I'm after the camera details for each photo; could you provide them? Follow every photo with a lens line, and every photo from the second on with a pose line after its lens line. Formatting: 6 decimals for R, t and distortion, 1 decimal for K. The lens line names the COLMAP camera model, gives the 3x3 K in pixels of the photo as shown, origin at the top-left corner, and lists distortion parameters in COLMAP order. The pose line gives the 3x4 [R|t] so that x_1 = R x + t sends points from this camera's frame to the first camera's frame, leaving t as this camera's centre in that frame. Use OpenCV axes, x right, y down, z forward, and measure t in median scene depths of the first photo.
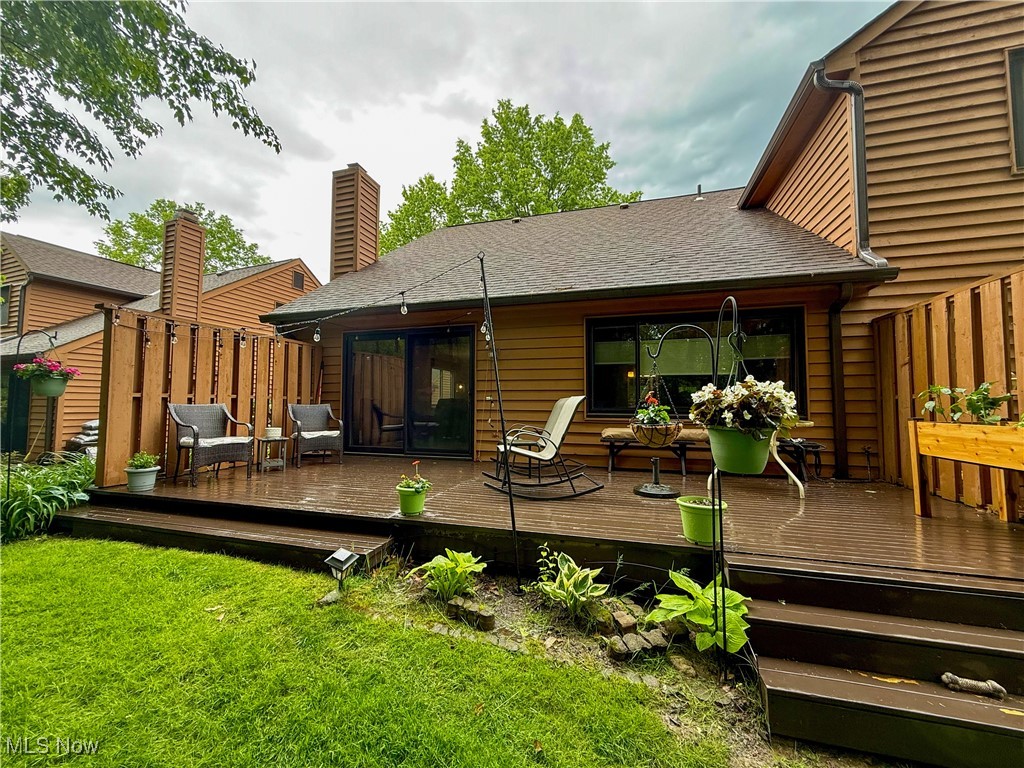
lens RADIAL K [[407.5, 0, 511.2], [0, 407.5, 384.8], [0, 0, 1]] dist [-0.003190, -0.000226]
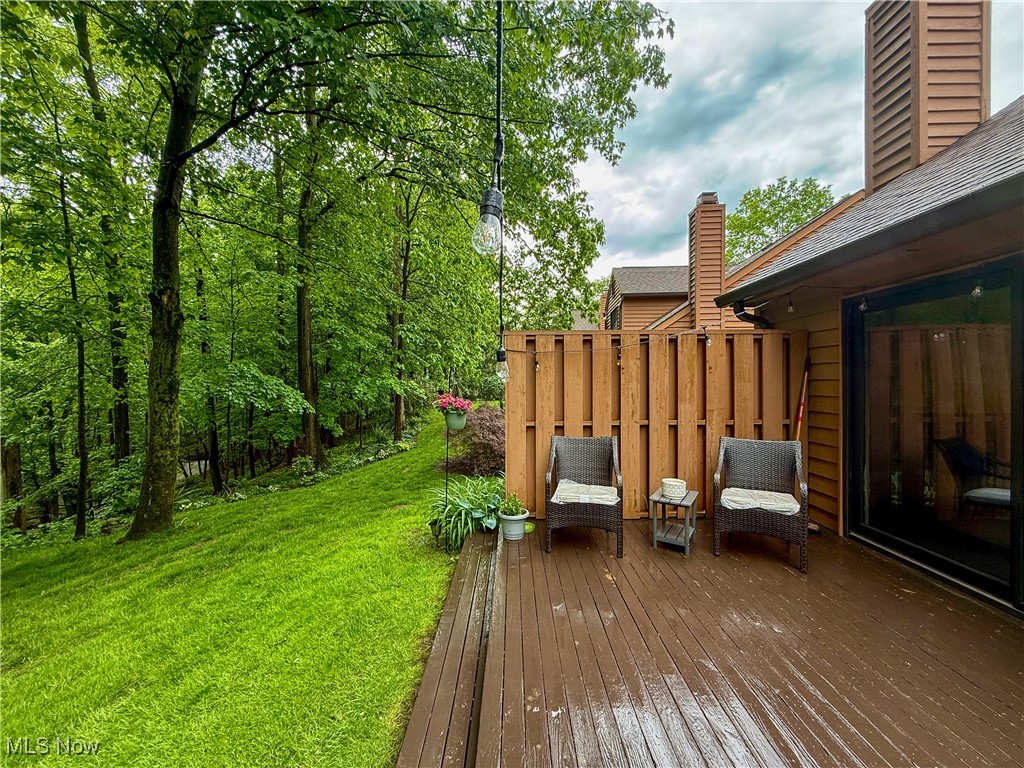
lens RADIAL K [[407.5, 0, 508.7], [0, 407.5, 384.0], [0, 0, 1]] dist [-0.003190, -0.000226]
pose [[0.269530, 0.004260, -0.962983, -0.025817], [0.053297, 0.998391, 0.019334, -0.041146], [0.961516, -0.056536, 0.268869, 0.344937]]
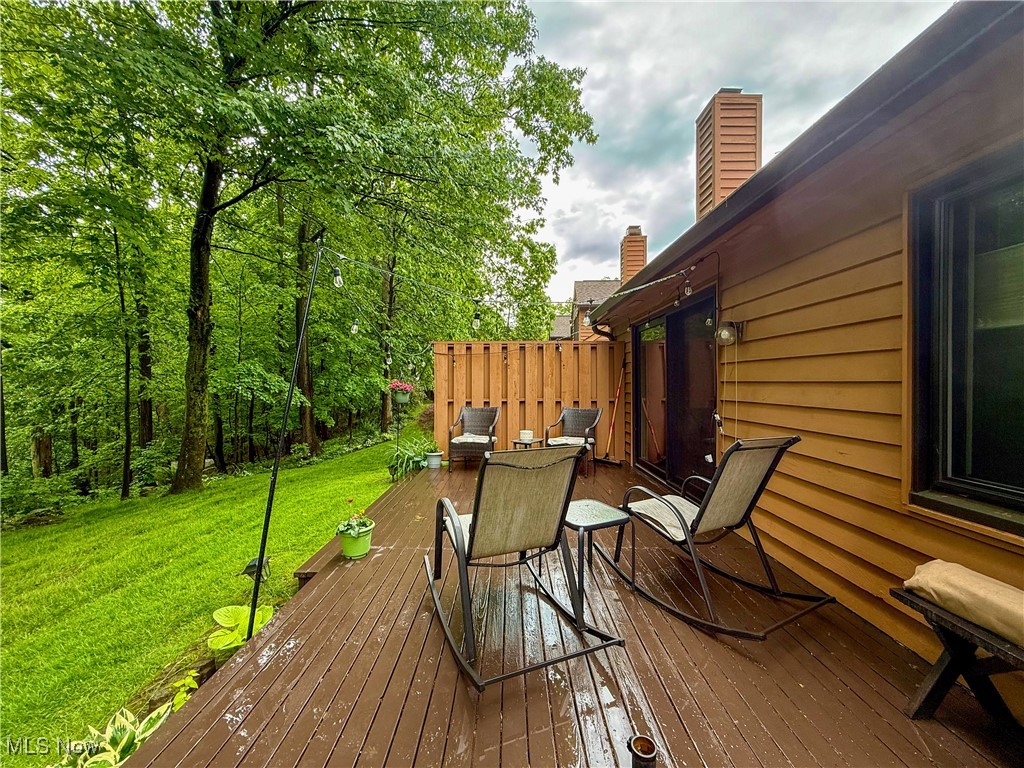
lens RADIAL K [[407.5, 0, 509.7], [0, 407.5, 384.4], [0, 0, 1]] dist [-0.003190, -0.000226]
pose [[0.281371, -0.001378, -0.959598, 0.249926], [0.048541, 0.998739, 0.012798, -0.018951], [0.958370, -0.050181, 0.281084, 0.387157]]
